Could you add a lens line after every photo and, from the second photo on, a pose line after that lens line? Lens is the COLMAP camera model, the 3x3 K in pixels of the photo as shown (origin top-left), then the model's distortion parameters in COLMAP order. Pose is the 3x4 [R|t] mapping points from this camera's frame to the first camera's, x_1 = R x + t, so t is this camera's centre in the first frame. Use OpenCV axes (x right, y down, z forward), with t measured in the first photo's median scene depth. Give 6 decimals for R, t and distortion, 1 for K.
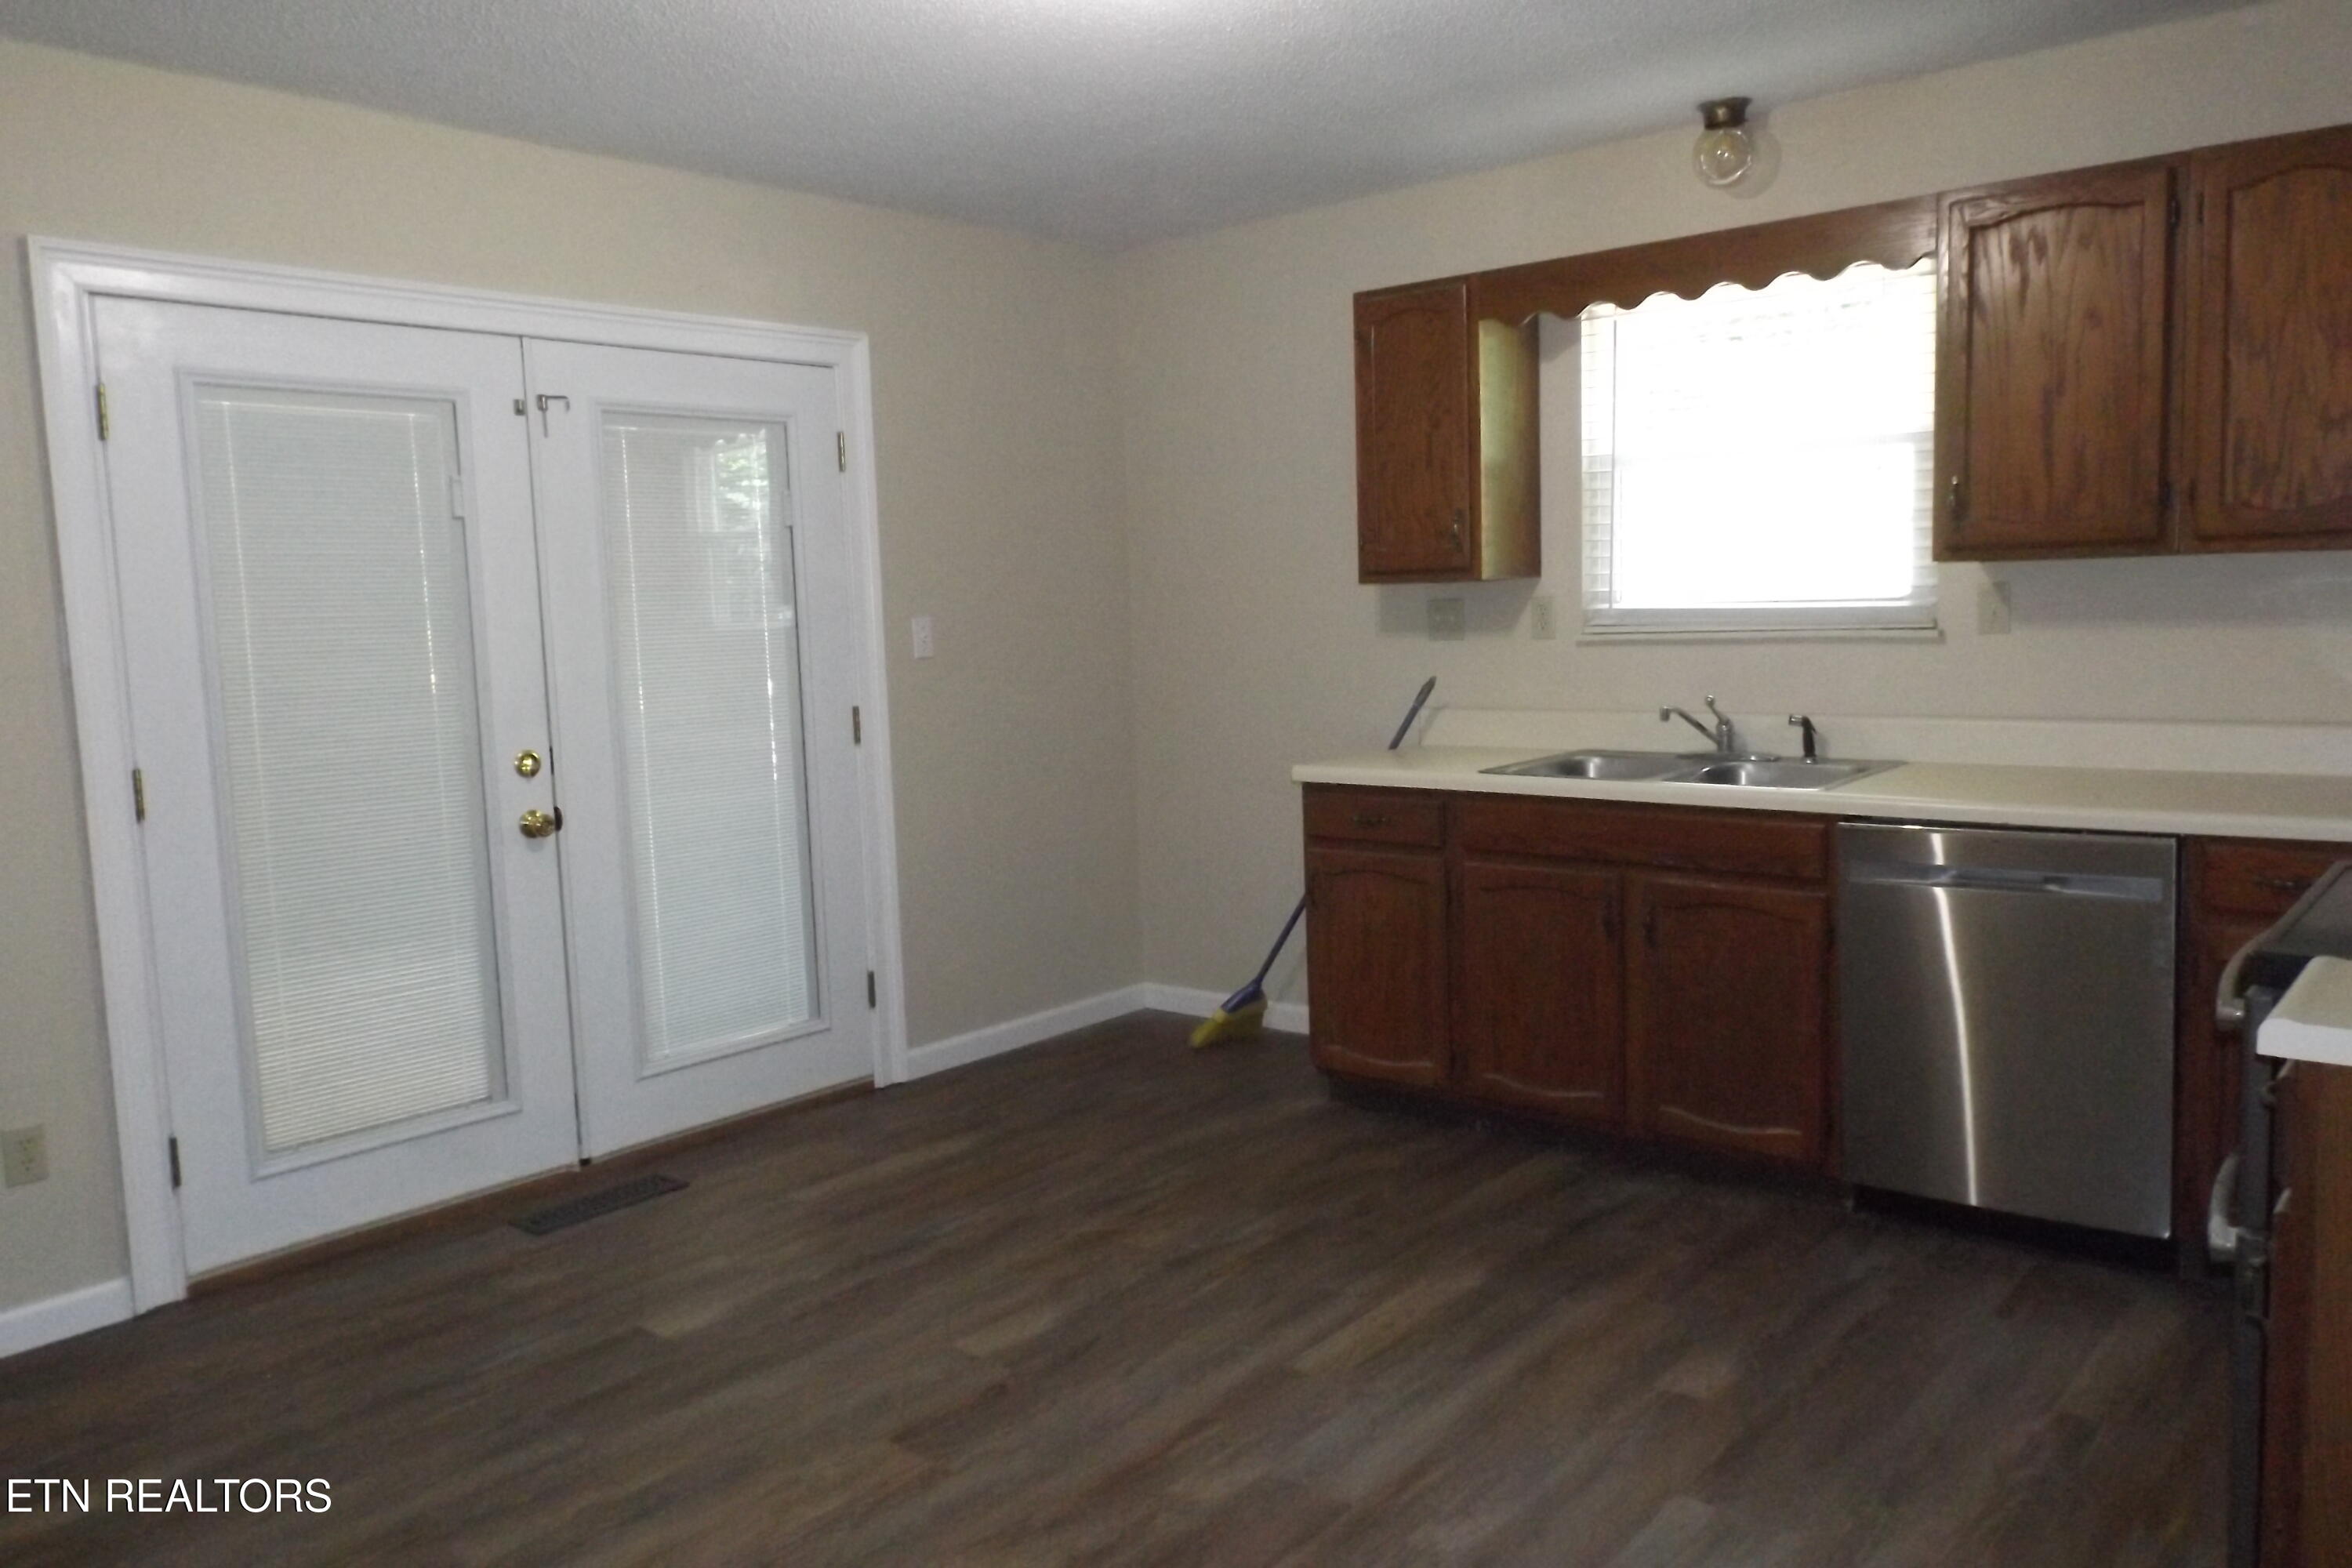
lens RADIAL K [[1707.7, 0, 1176.0], [0, 1707.7, 784.0], [0, 0, 1]] dist [0.007246, -0.010350]
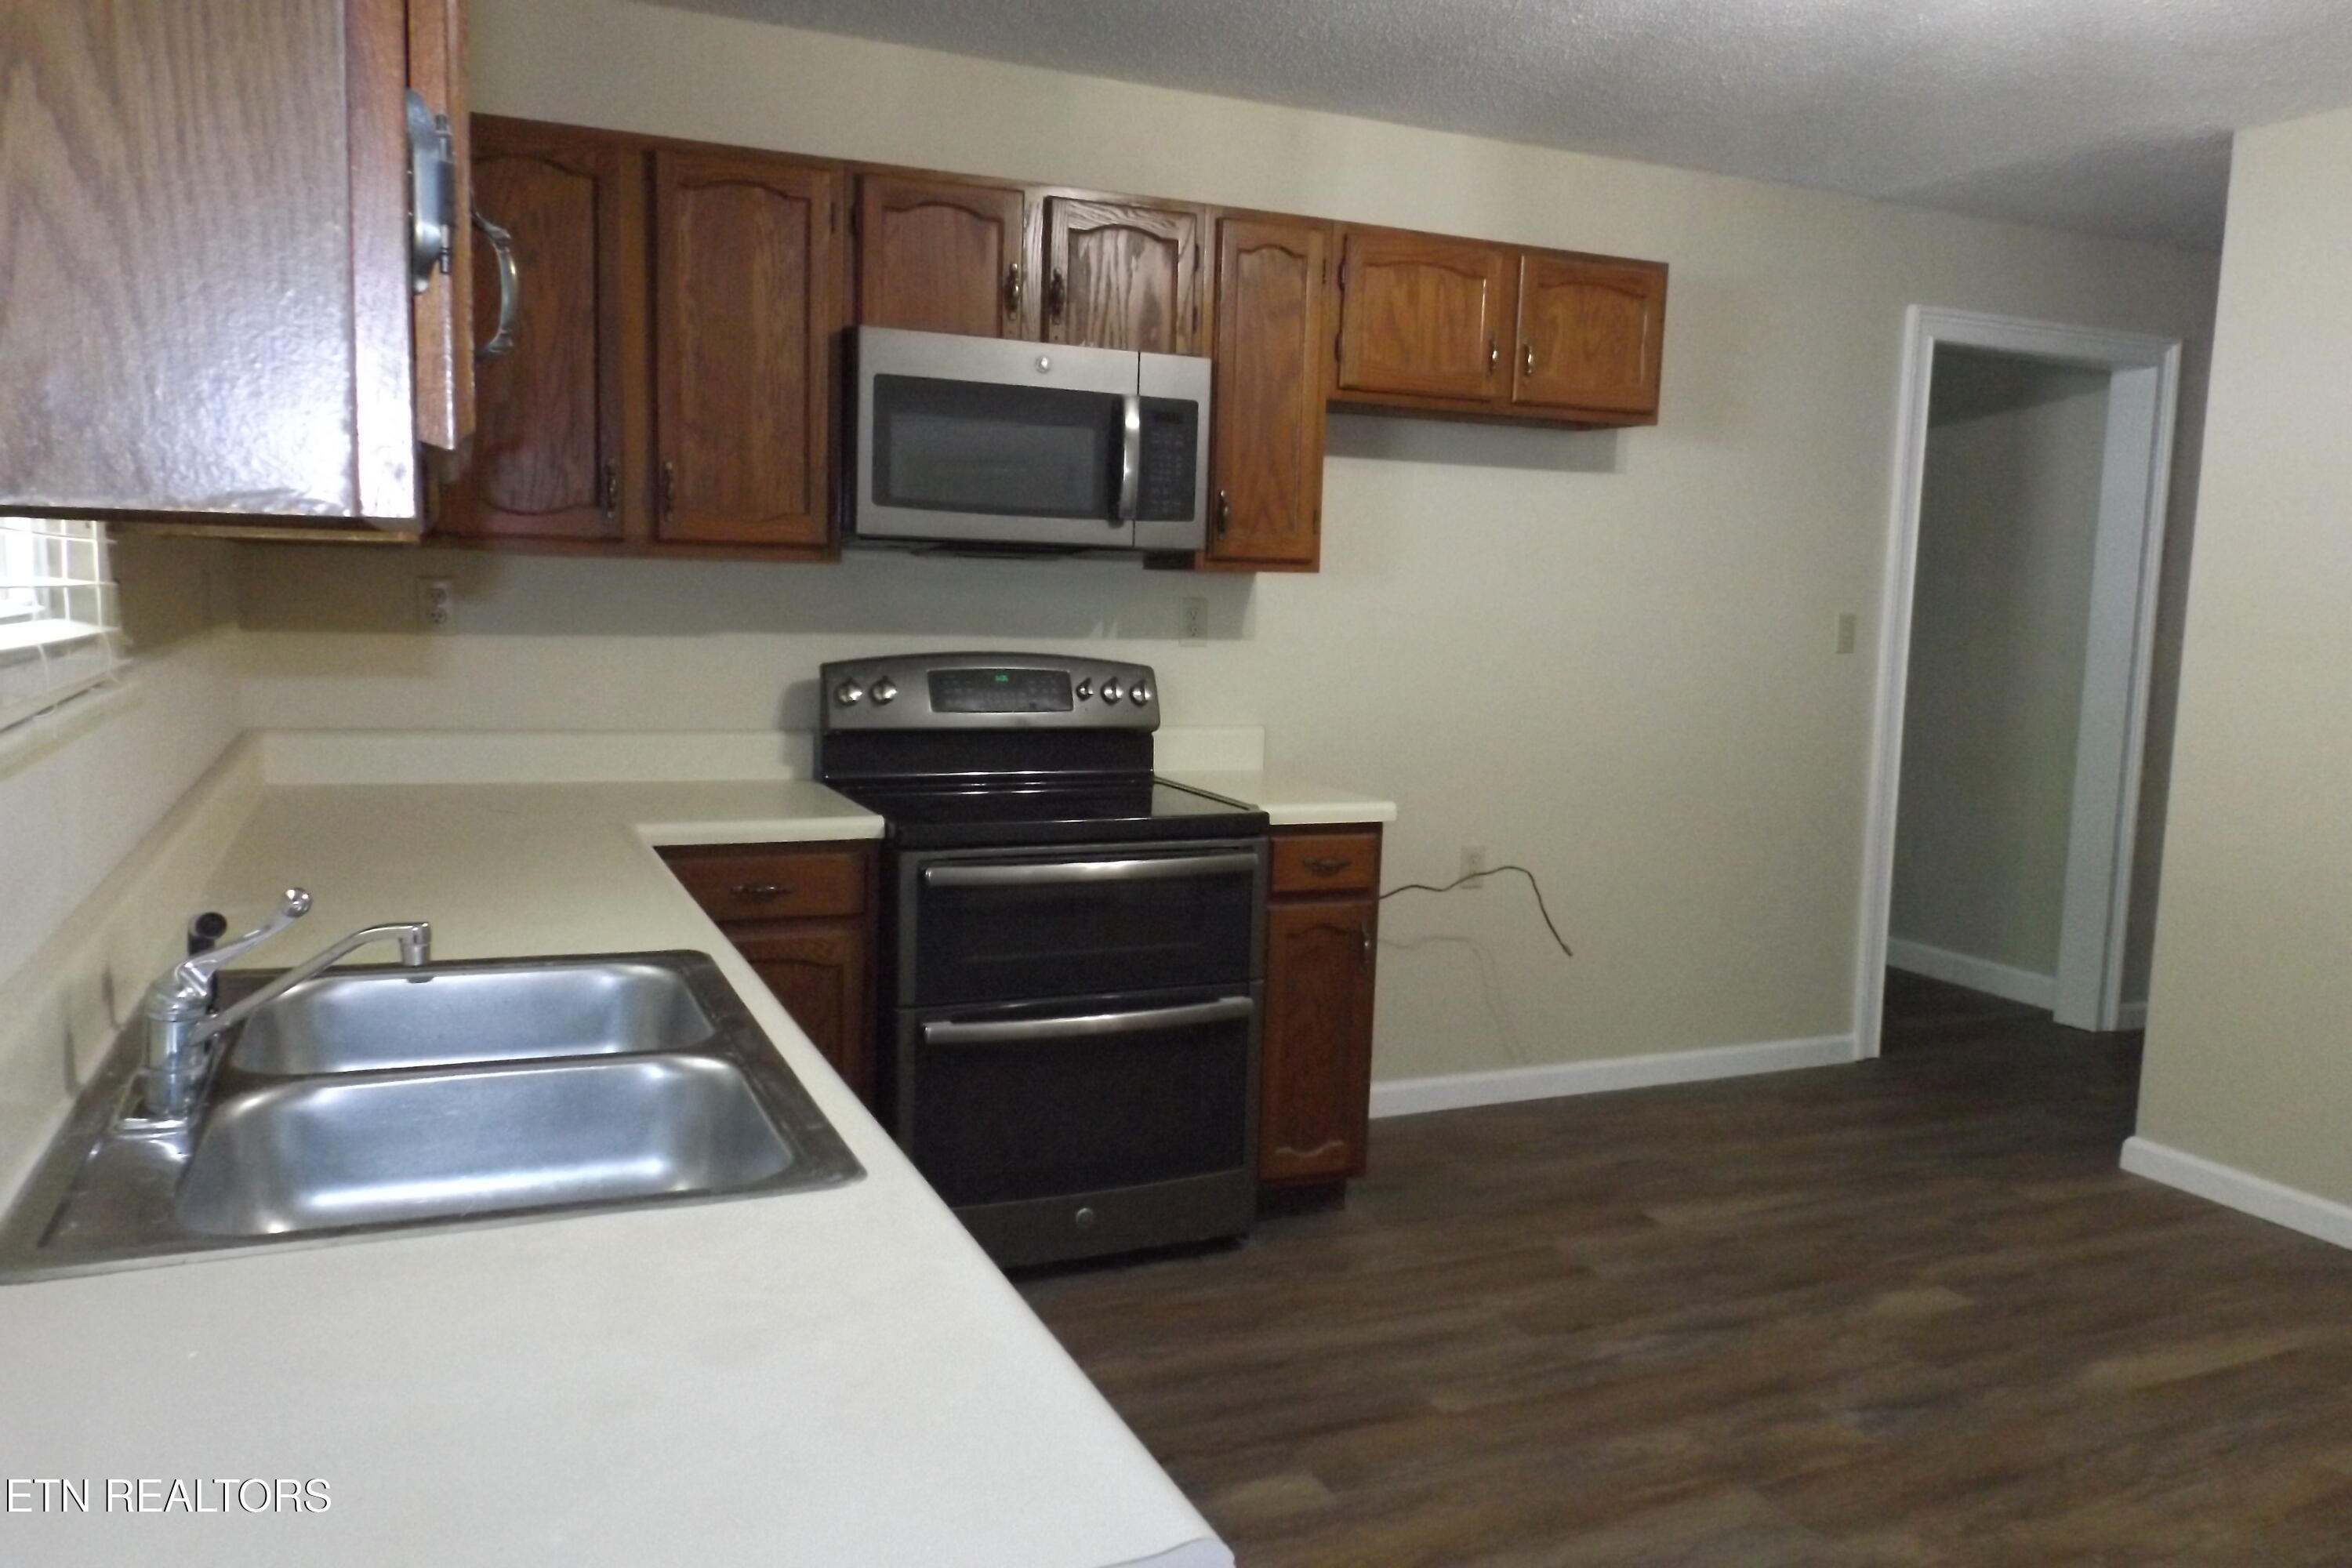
lens RADIAL K [[1707.7, 0, 1176.0], [0, 1707.7, 784.0], [0, 0, 1]] dist [0.007246, -0.010350]
pose [[-0.902255, -0.042279, 0.429126, -0.004274], [0.047723, 0.979277, 0.196823, -0.124501], [-0.428554, 0.198064, -0.881540, 1.206927]]
